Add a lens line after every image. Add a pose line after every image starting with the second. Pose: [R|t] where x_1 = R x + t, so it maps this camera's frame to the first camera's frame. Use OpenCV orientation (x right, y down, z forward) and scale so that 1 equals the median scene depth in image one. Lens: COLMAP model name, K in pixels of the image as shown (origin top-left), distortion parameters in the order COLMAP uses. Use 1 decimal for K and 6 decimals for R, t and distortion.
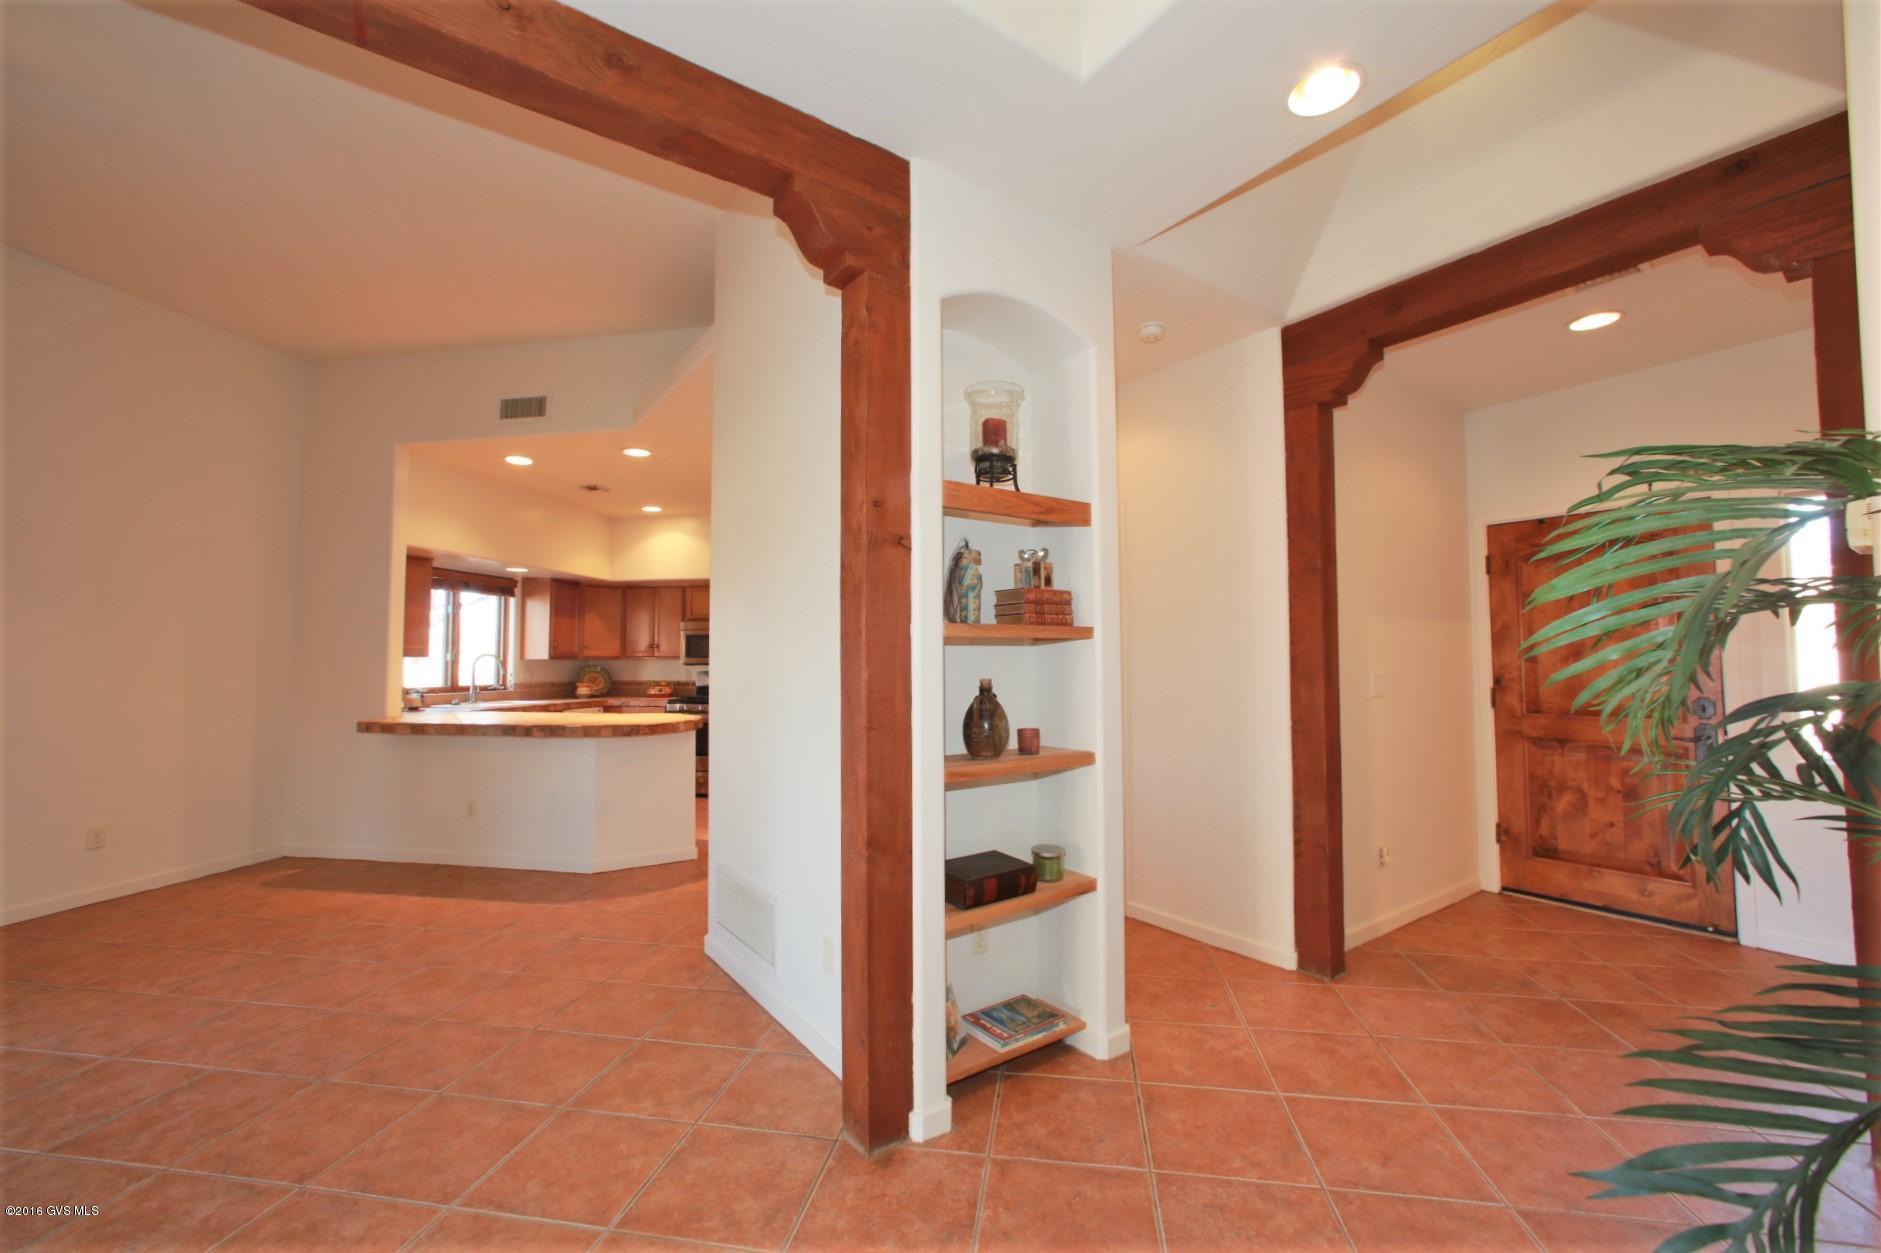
lens RADIAL K [[765.5, 0, 944.4], [0, 765.5, 624.2], [0, 0, 1]] dist [-0.037821, 0.014251]
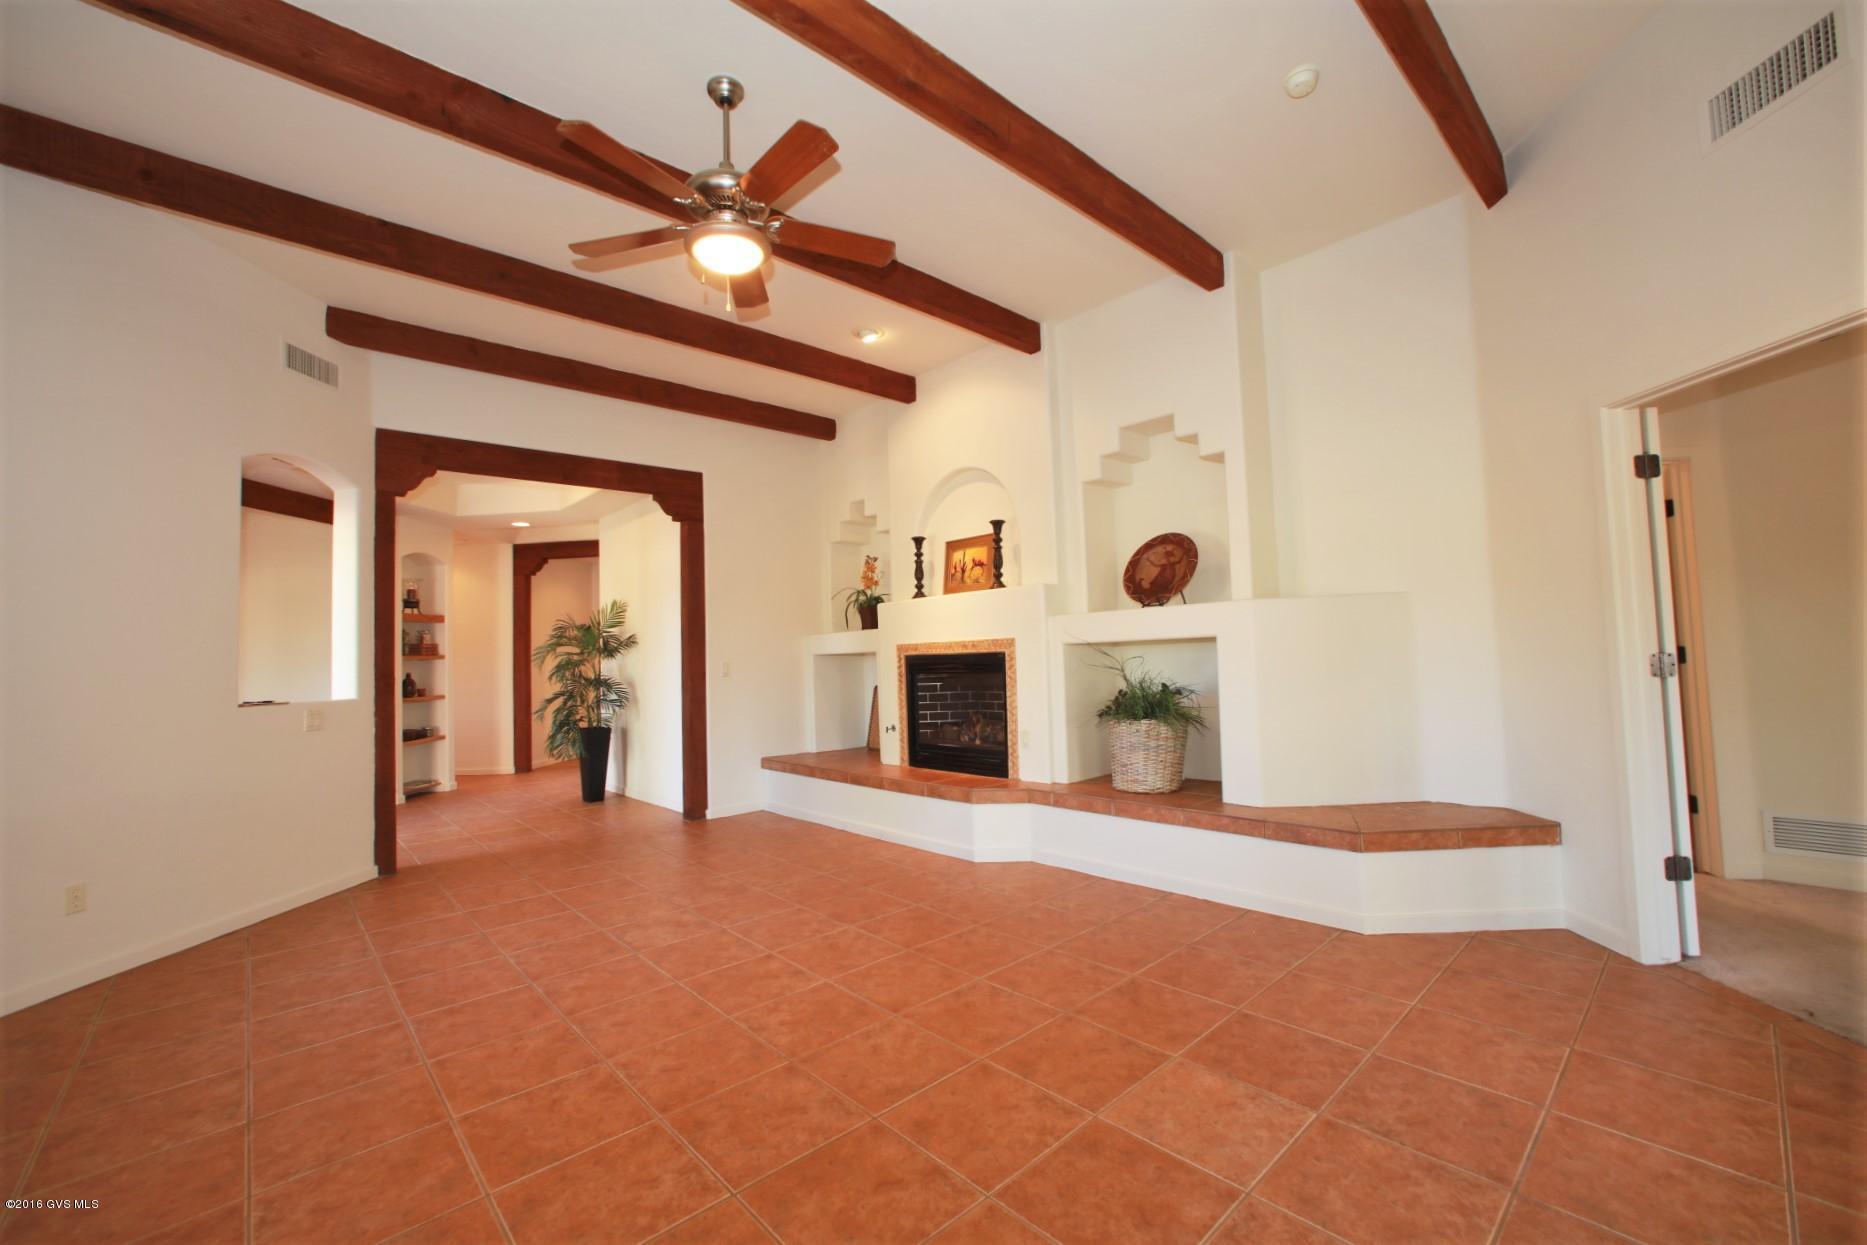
lens RADIAL K [[759.8, 0, 937.4], [0, 759.8, 620.2], [0, 0, 1]] dist [-0.037821, 0.014251]
pose [[0.612504, 0.026256, 0.790031, -0.527822], [-0.009383, 0.999619, -0.025947, -0.040935], [-0.790412, 0.008480, 0.612517, -1.312444]]
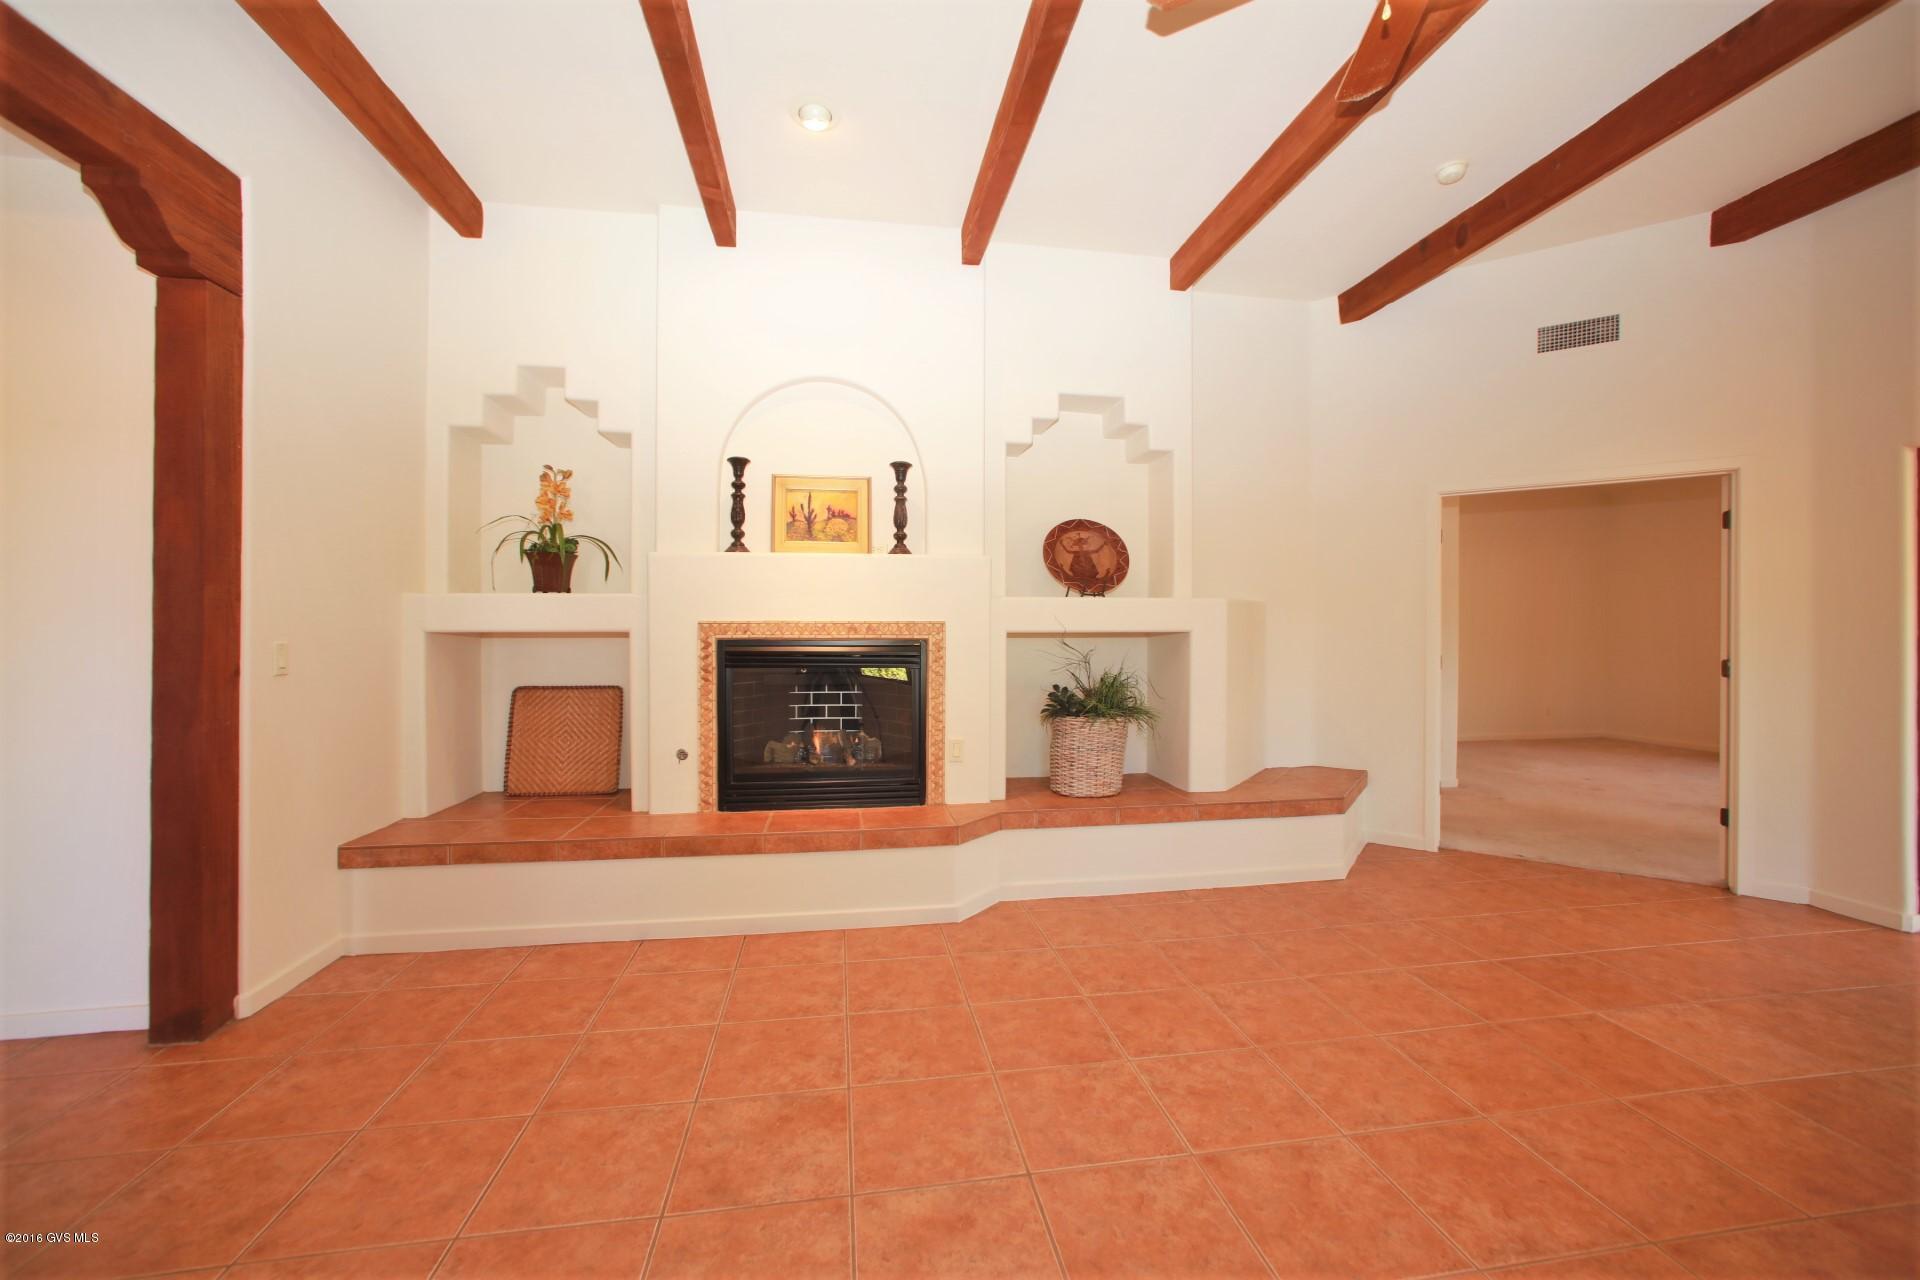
lens RADIAL K [[759.5, 0, 959.3], [0, 759.5, 634.1], [0, 0, 1]] dist [-0.035553, 0.013881]
pose [[-0.319314, 0.005353, 0.947634, -0.411363], [-0.042347, 0.998905, -0.019911, -0.017086], [-0.946702, -0.046487, -0.318737, -0.543685]]
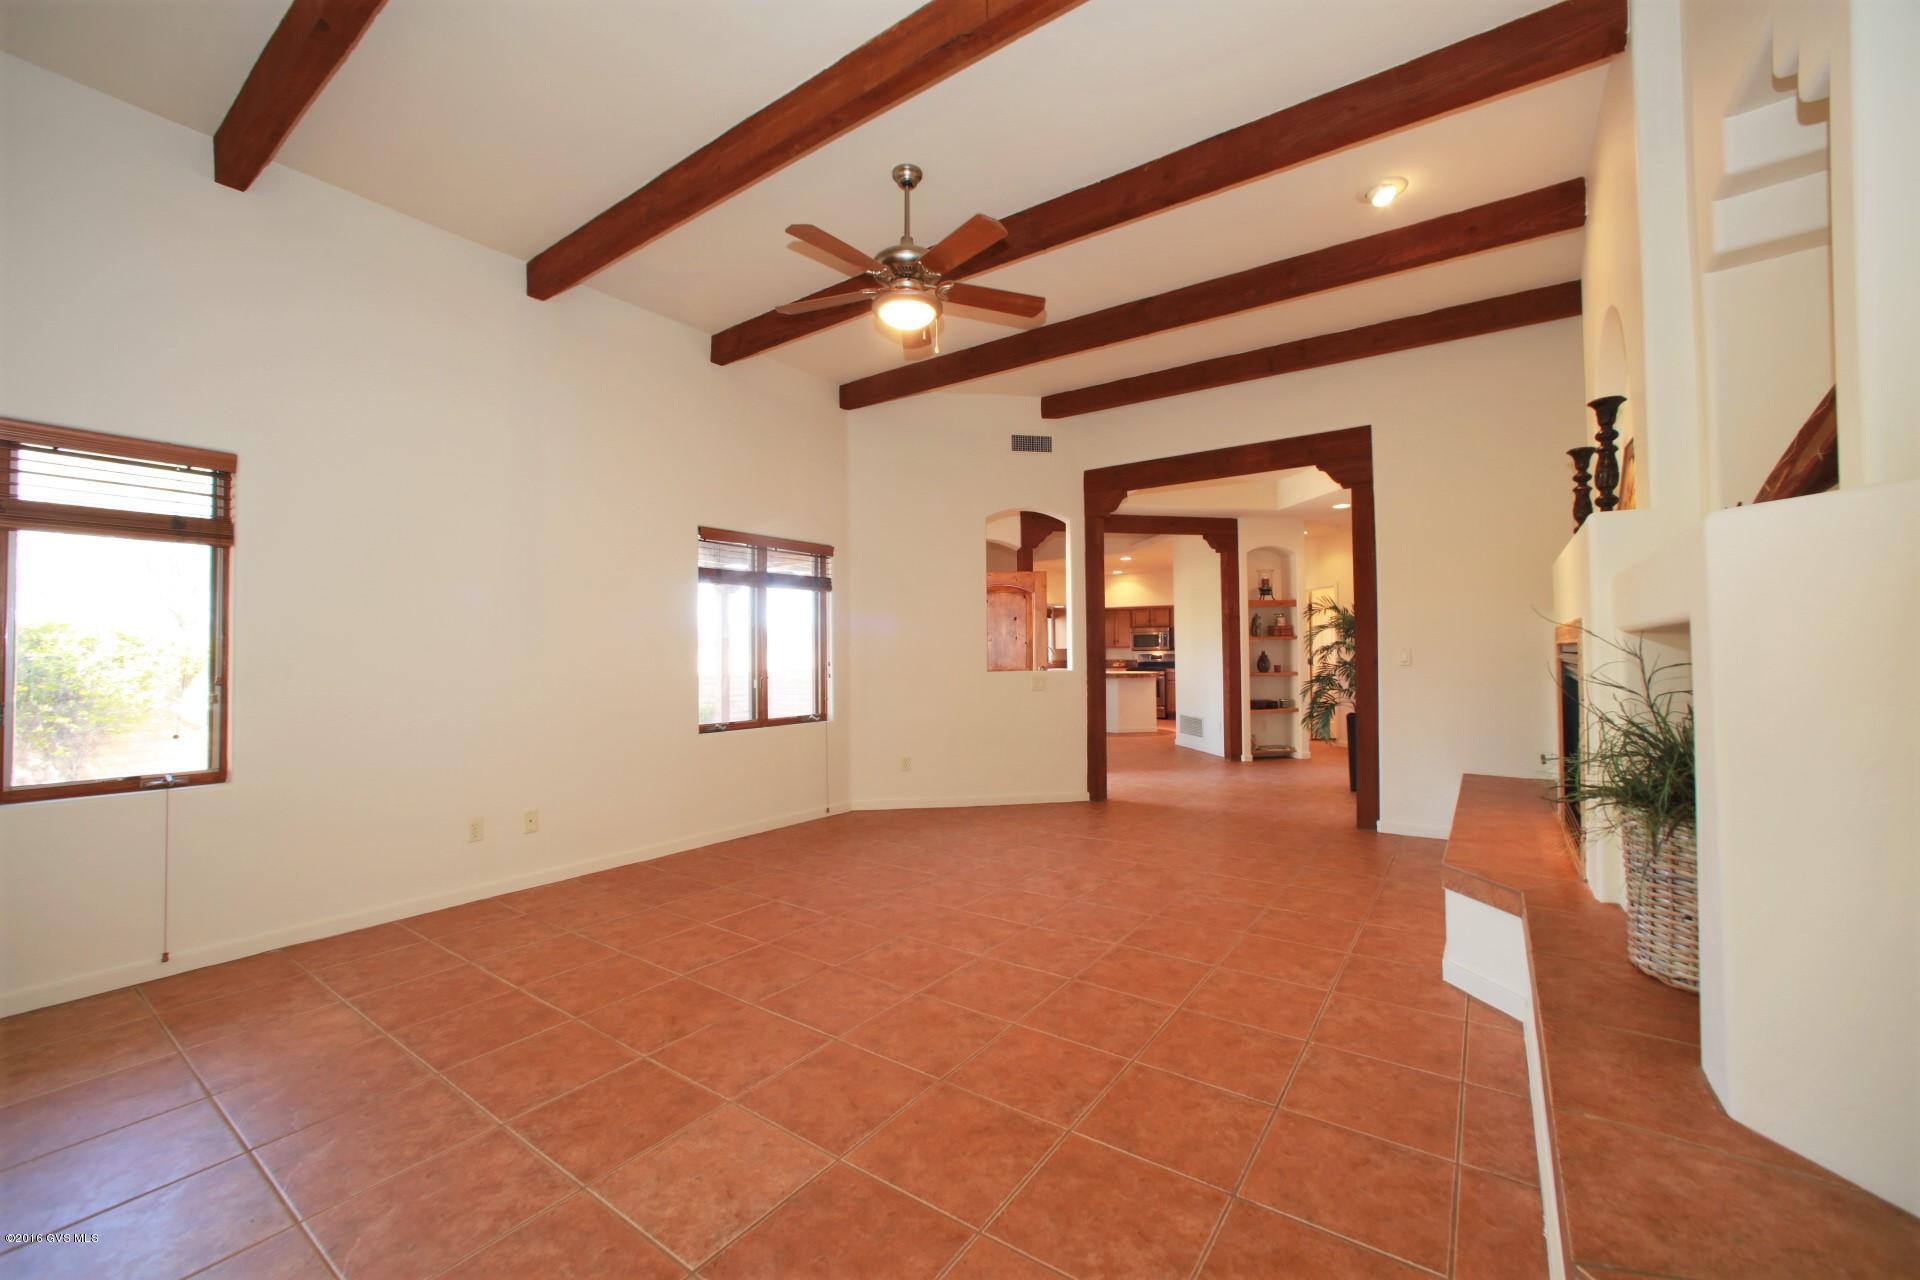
lens RADIAL K [[759.5, 0, 959.3], [0, 759.5, 634.1], [0, 0, 1]] dist [-0.035553, 0.013881]
pose [[0.899143, -0.013155, -0.437458, 0.164554], [0.023355, 0.999566, 0.017947, -0.052869], [0.437032, -0.026353, 0.899060, -1.448189]]
